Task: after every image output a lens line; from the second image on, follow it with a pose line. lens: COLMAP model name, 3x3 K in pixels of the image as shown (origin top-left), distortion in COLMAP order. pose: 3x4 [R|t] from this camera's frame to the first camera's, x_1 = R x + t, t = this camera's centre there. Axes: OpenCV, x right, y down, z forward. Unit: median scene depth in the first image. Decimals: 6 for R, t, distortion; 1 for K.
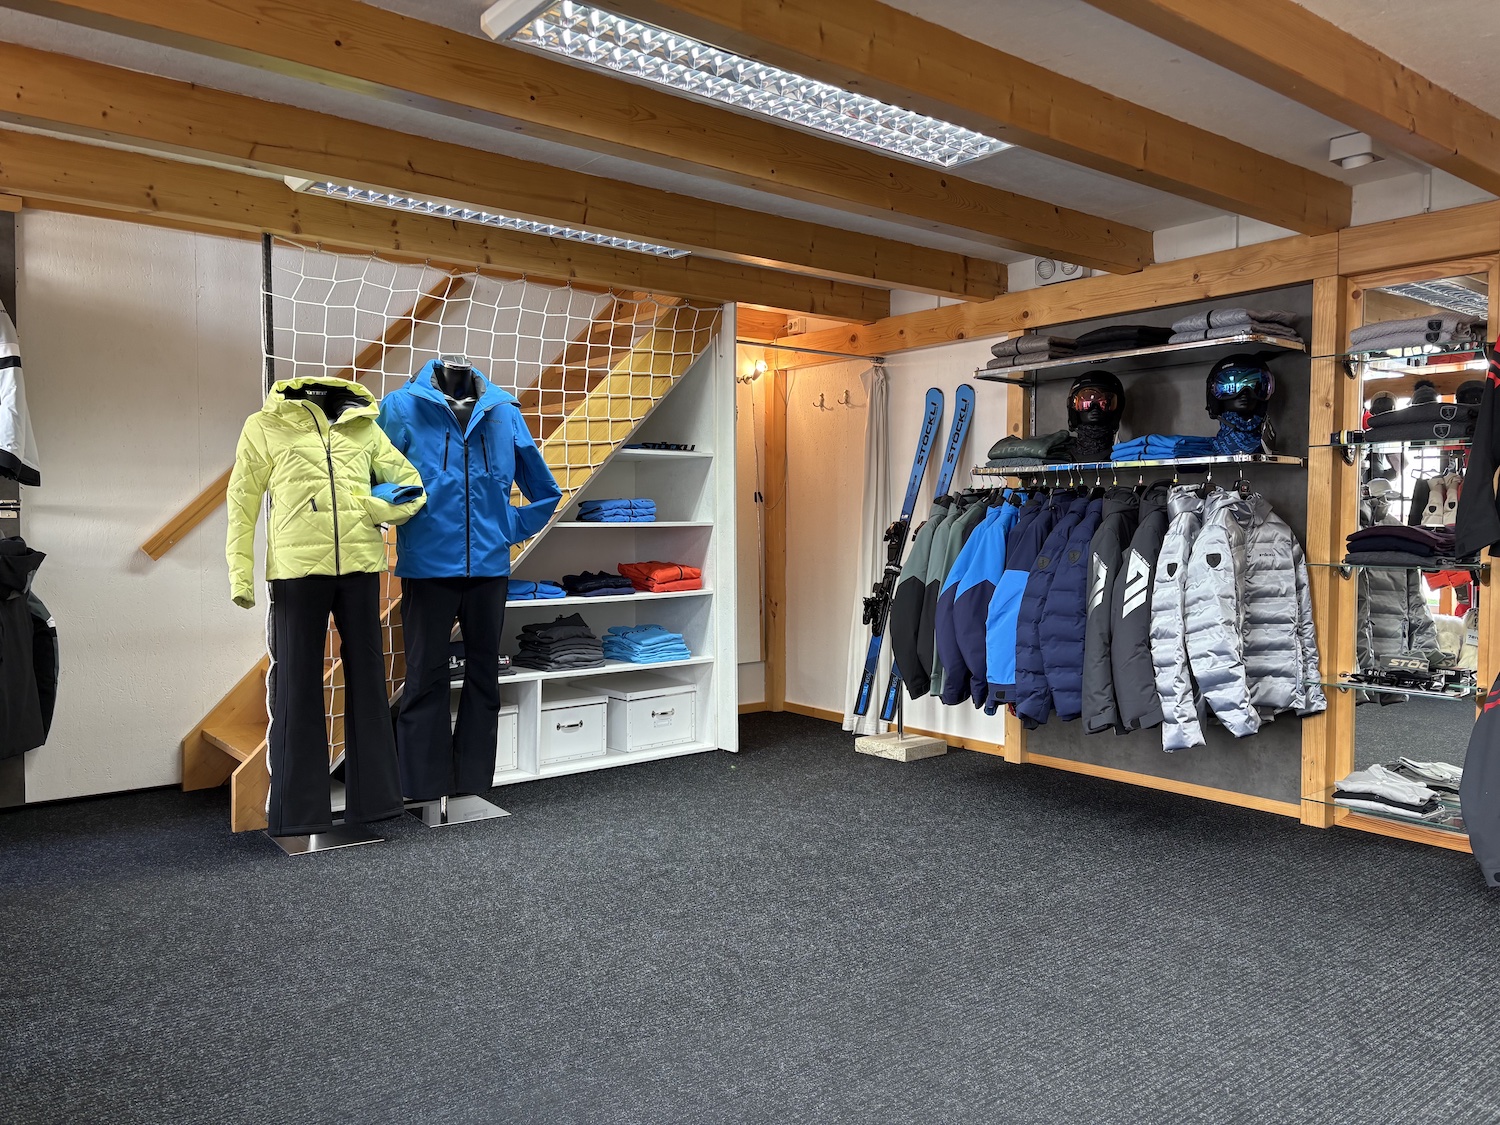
lens RADIAL K [[1145.0, 0, 750.0], [0, 1145.0, 562.5], [0, 0, 1]] dist [-0.041272, 0.103775]
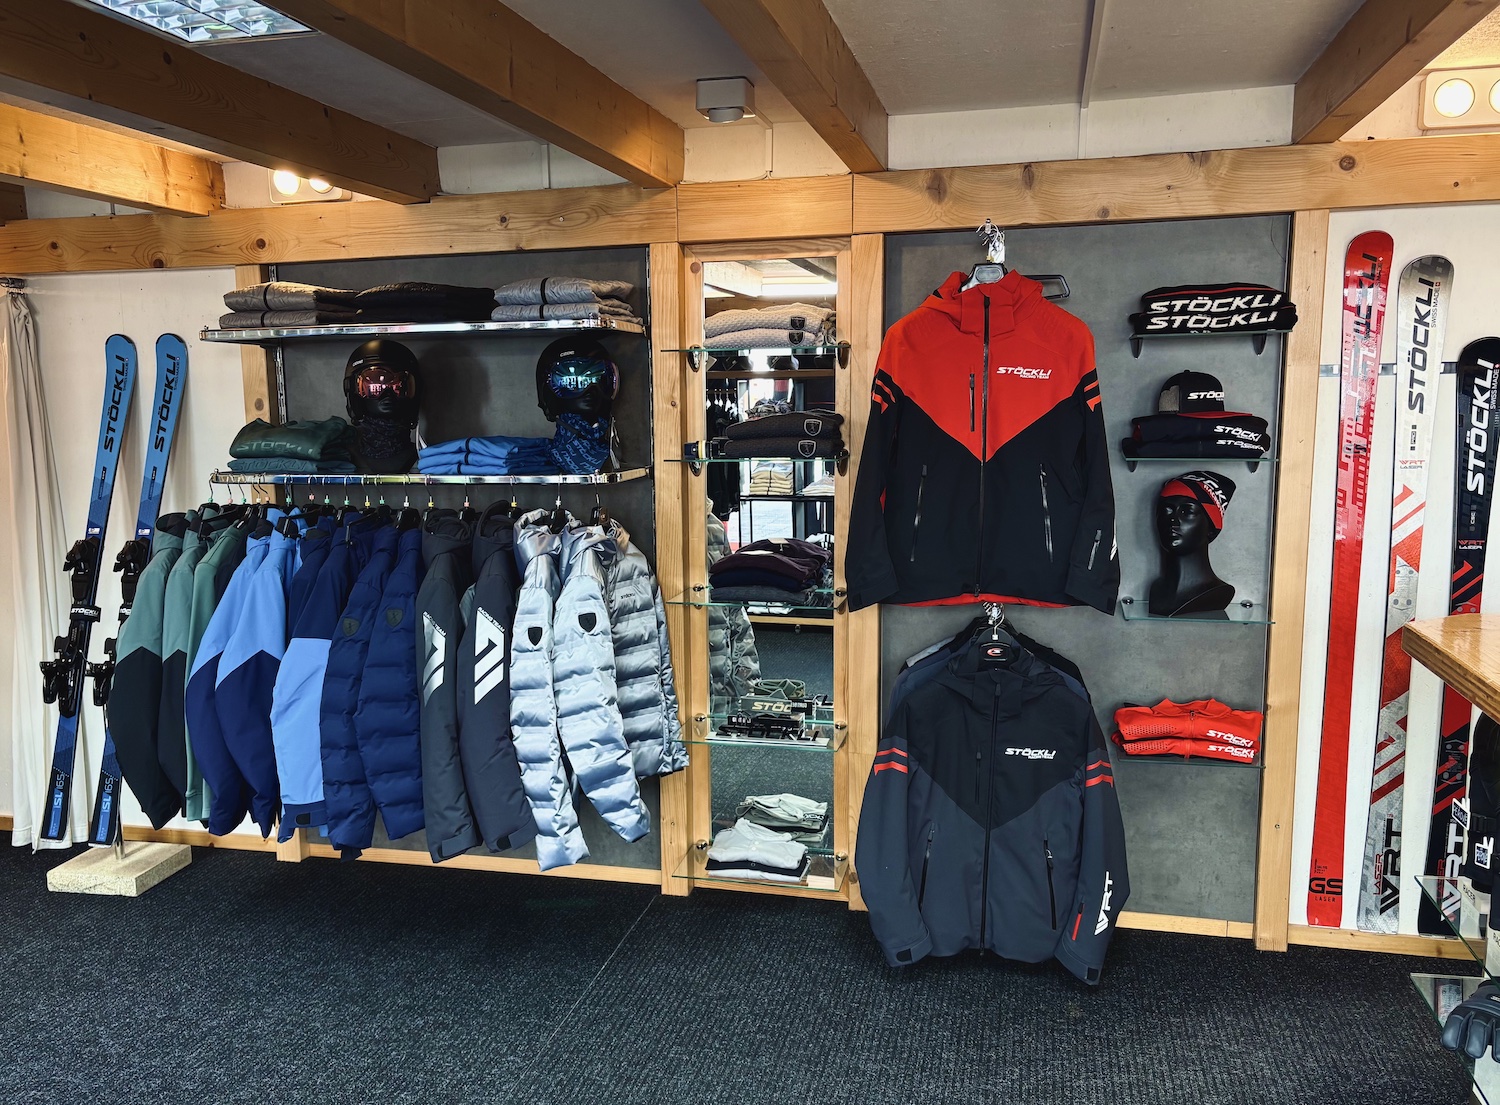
lens RADIAL K [[1342.8, 0, 749.3], [0, 1342.8, 636.0], [0, 0, 1]] dist [0.098171, -0.156448]
pose [[0.811400, -0.098404, 0.576148, -0.029165], [0.038260, 0.992554, 0.115642, -0.082180], [-0.583238, -0.071788, 0.809123, 0.167289]]
